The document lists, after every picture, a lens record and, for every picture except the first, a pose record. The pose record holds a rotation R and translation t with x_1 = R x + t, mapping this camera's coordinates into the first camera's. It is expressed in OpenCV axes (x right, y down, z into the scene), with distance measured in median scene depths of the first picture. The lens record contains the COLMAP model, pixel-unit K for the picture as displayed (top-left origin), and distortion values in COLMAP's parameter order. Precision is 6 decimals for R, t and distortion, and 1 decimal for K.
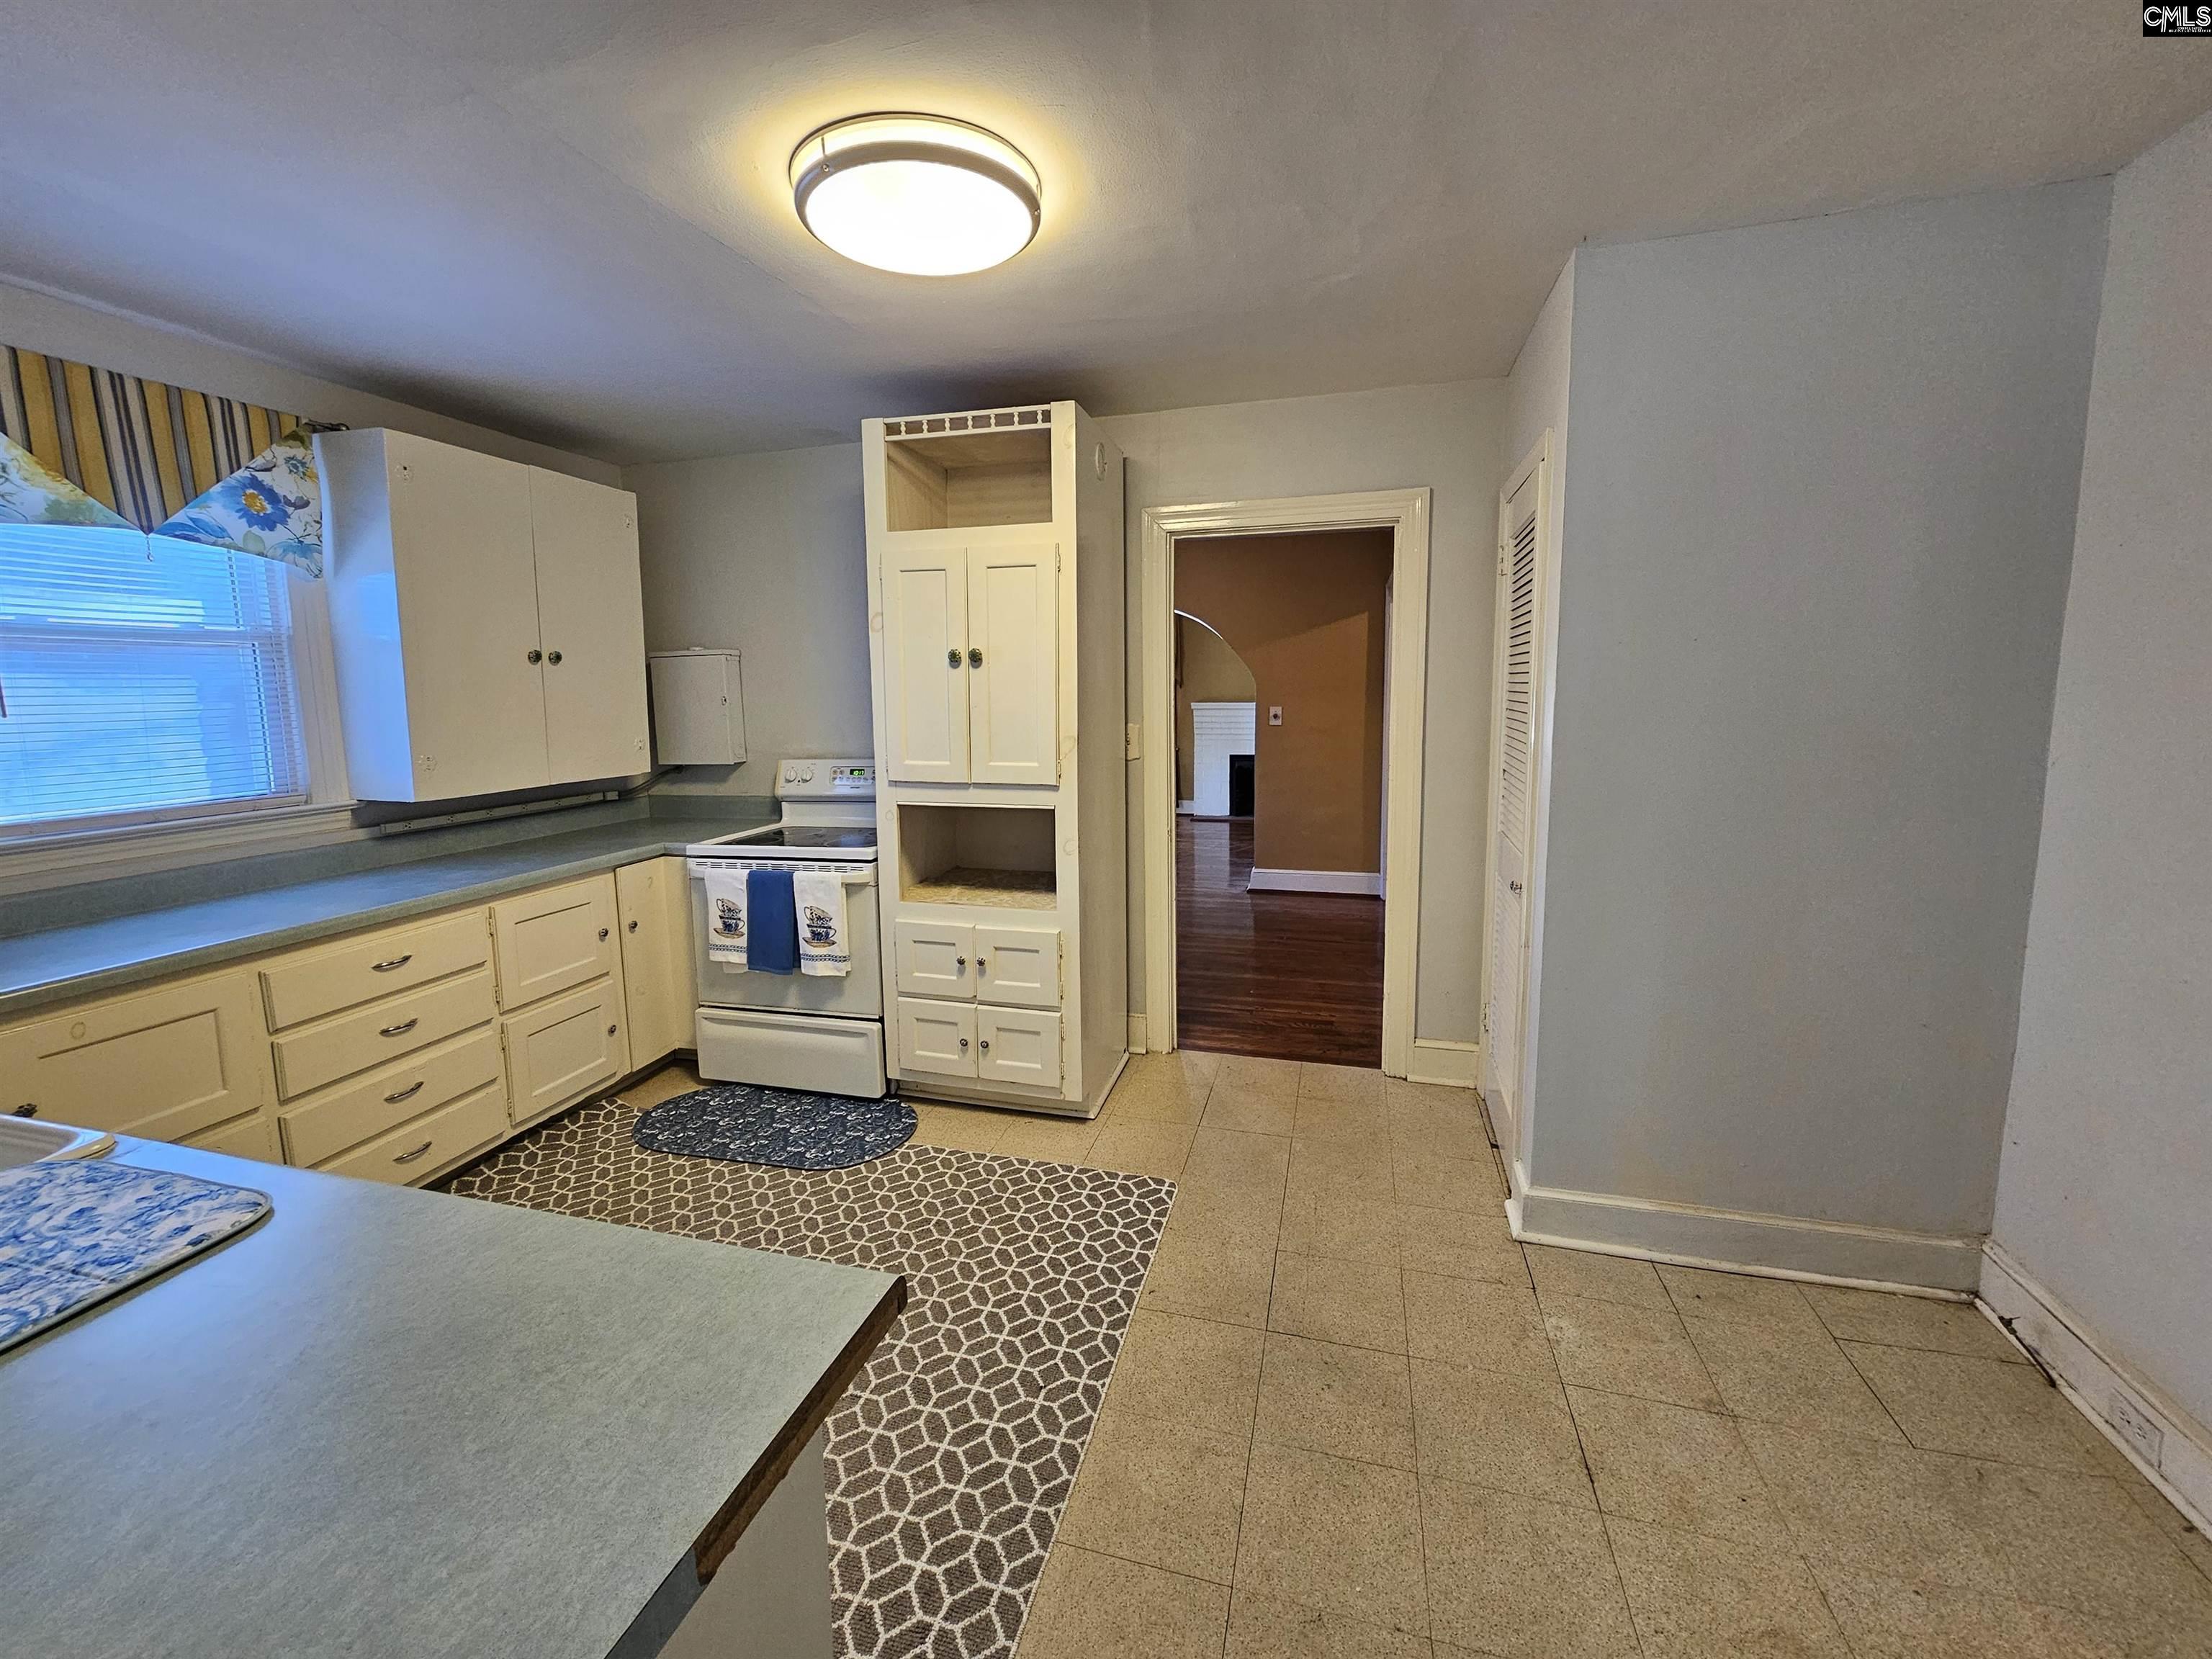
lens RADIAL K [[895.9, 0, 1097.6], [0, 895.9, 795.0], [0, 0, 1]] dist [-0.001454, -0.000736]
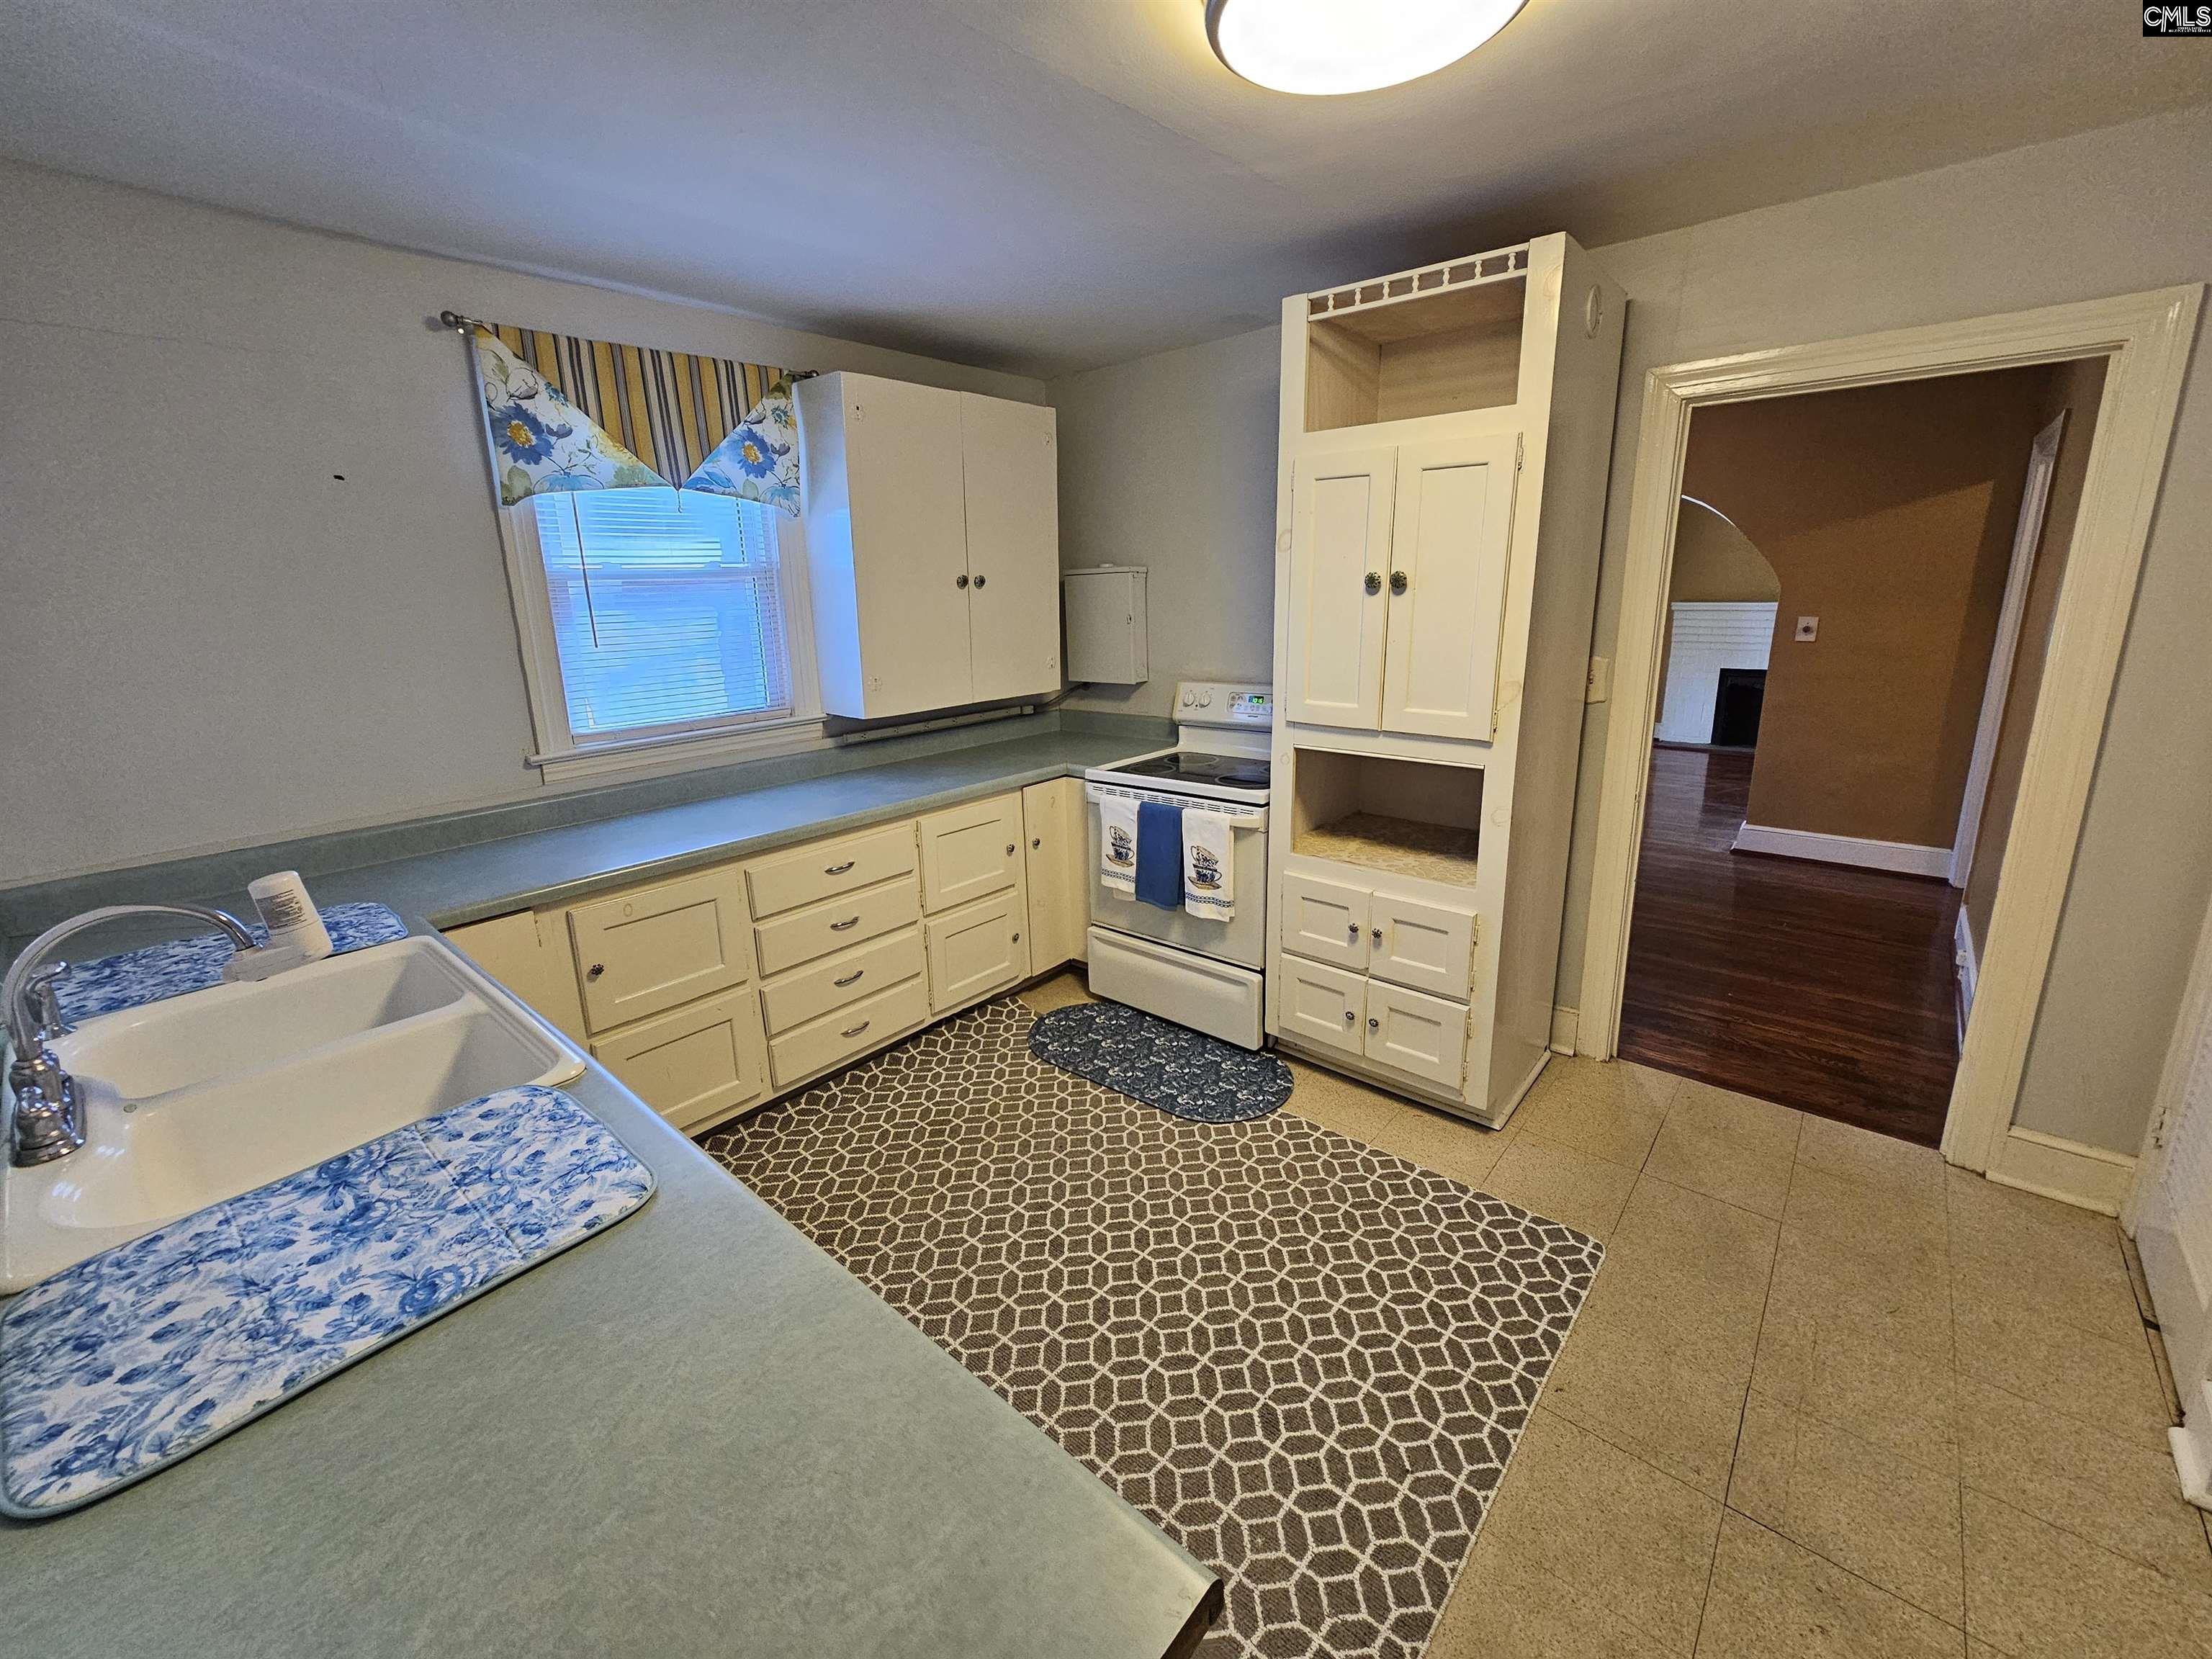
lens RADIAL K [[895.9, 0, 1097.6], [0, 895.9, 795.0], [0, 0, 1]] dist [-0.001454, -0.000736]
pose [[0.900923, 0.090782, -0.424377, -0.016255], [-0.038790, 0.990807, 0.129603, -0.052198], [0.432241, -0.100301, 0.896162, 0.107056]]
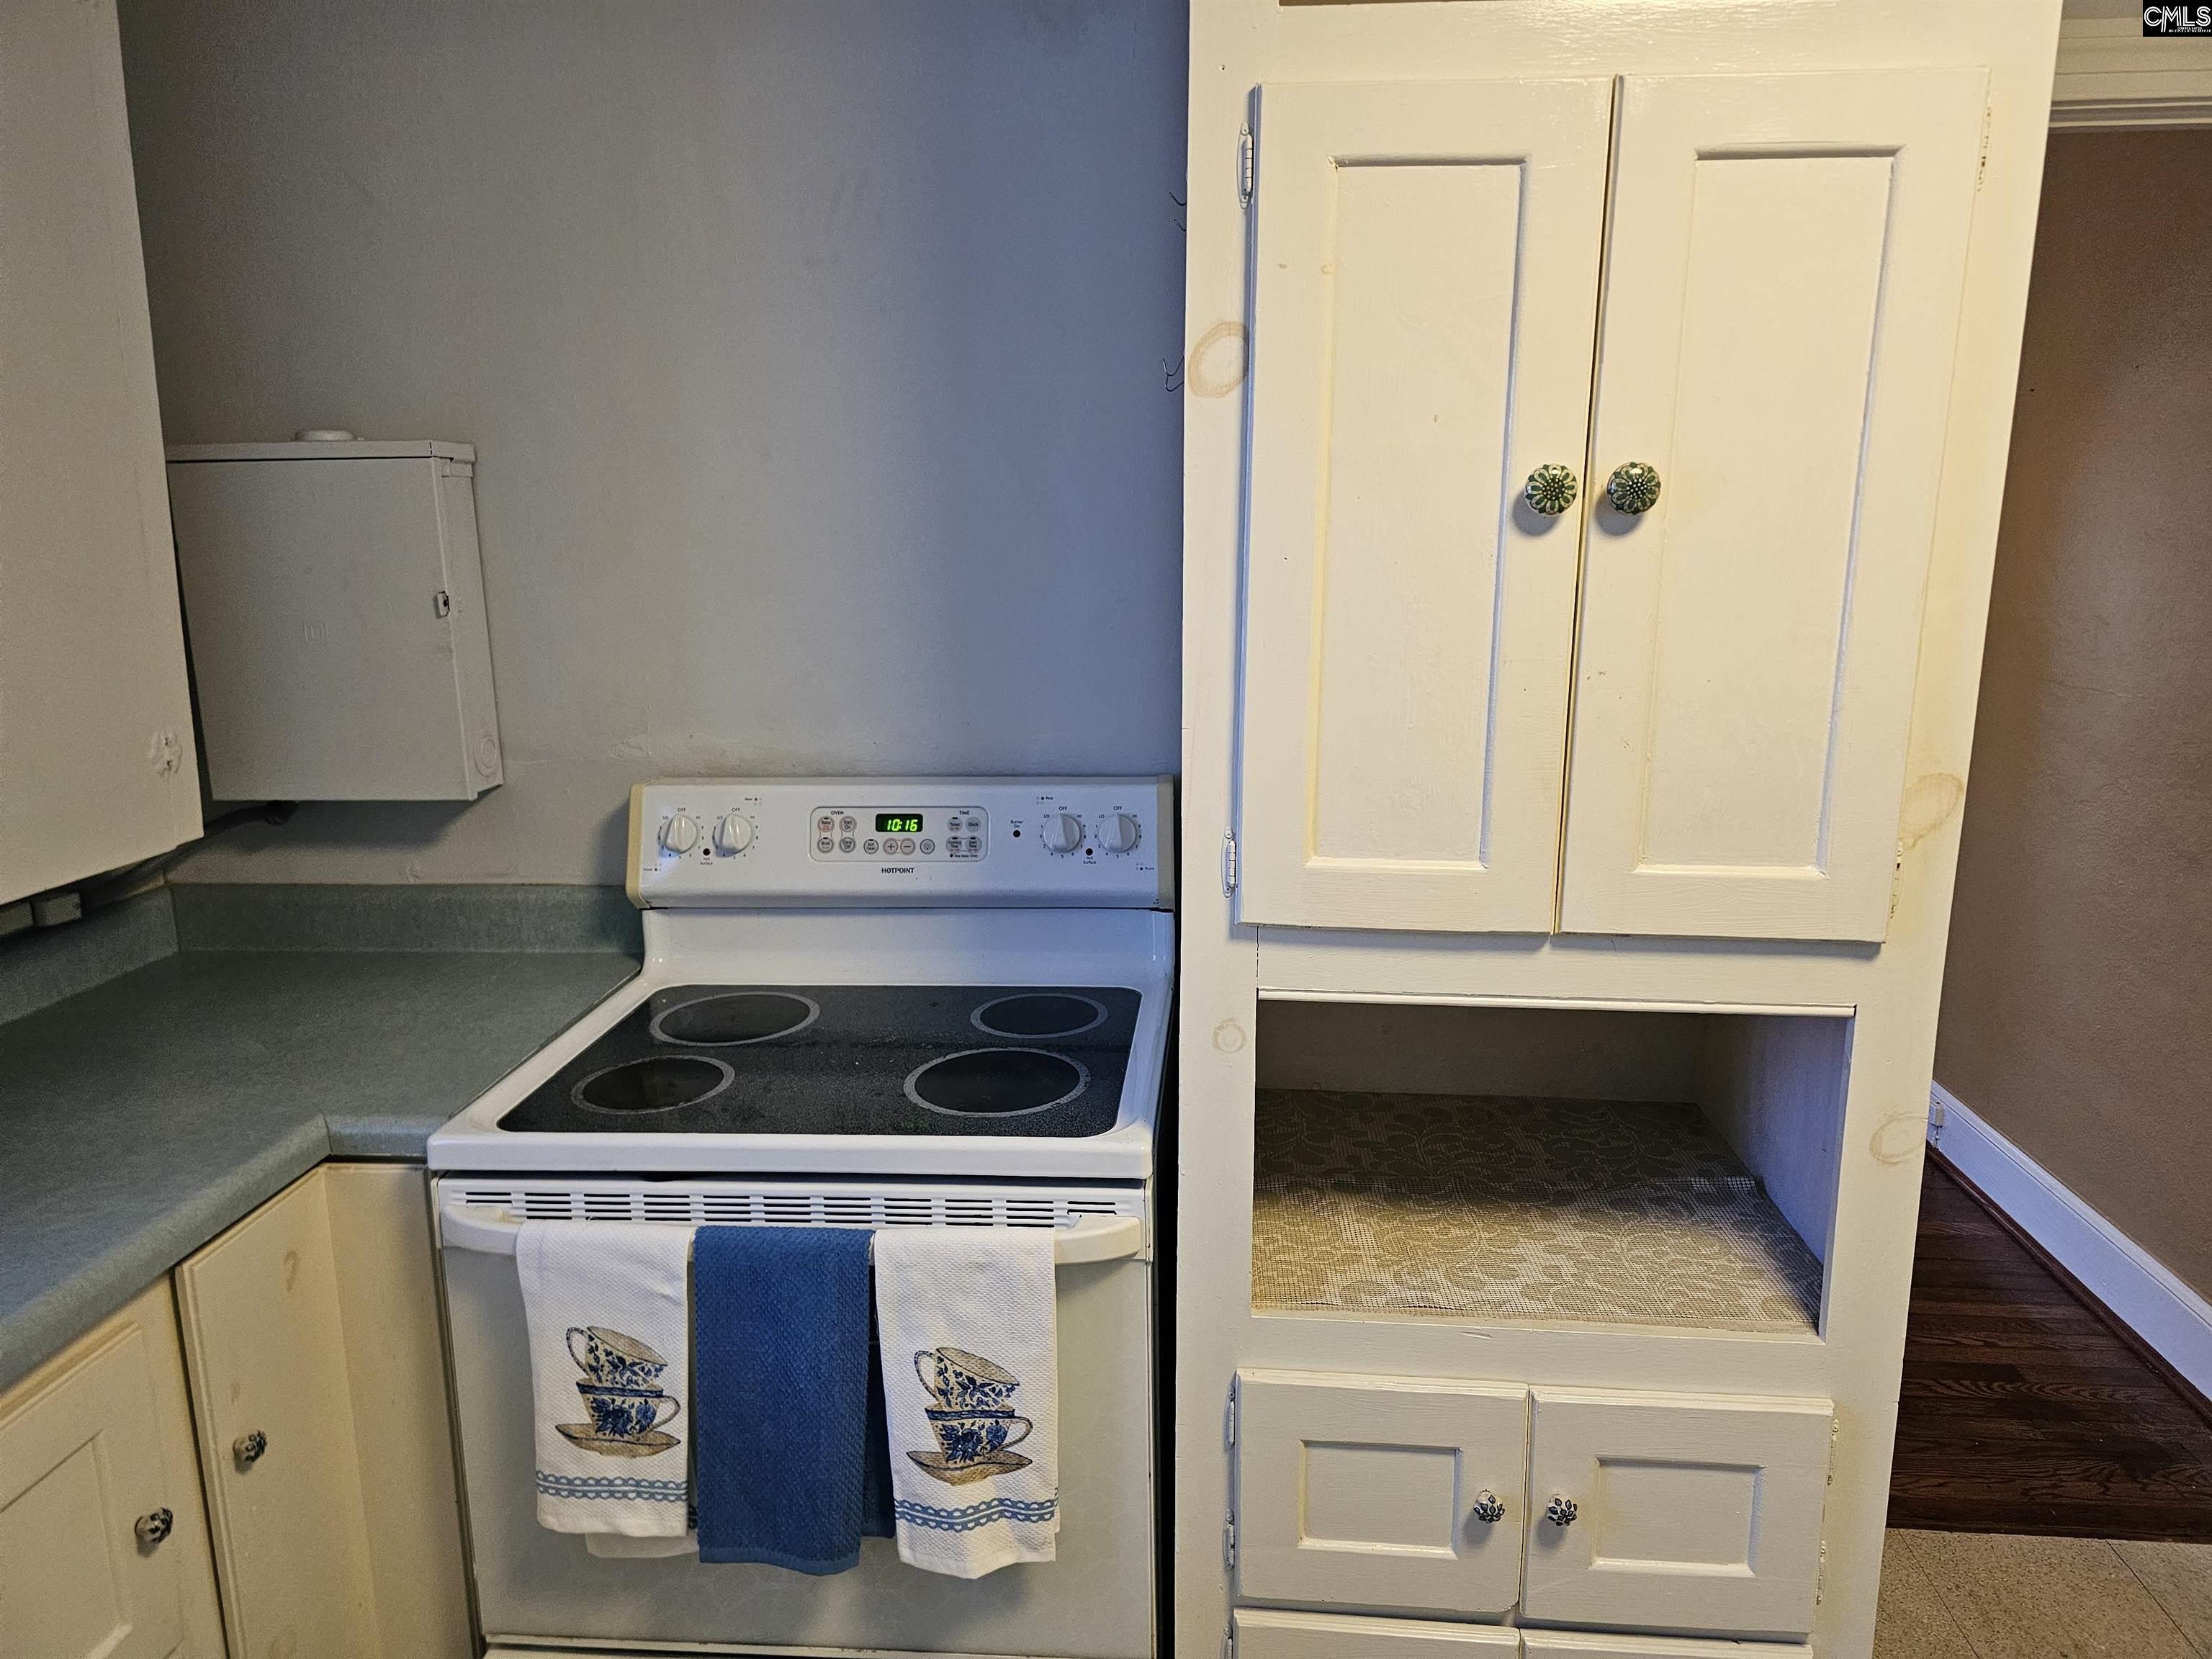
lens RADIAL K [[1475.0, 0, 1115.4], [0, 1475.0, 818.3], [0, 0, 1]] dist [0.051817, -0.050140]
pose [[0.980903, -0.028365, 0.192418, -0.369991], [0.012513, 0.996462, 0.083106, -0.091524], [-0.194094, -0.079111, 0.977788, 0.557453]]
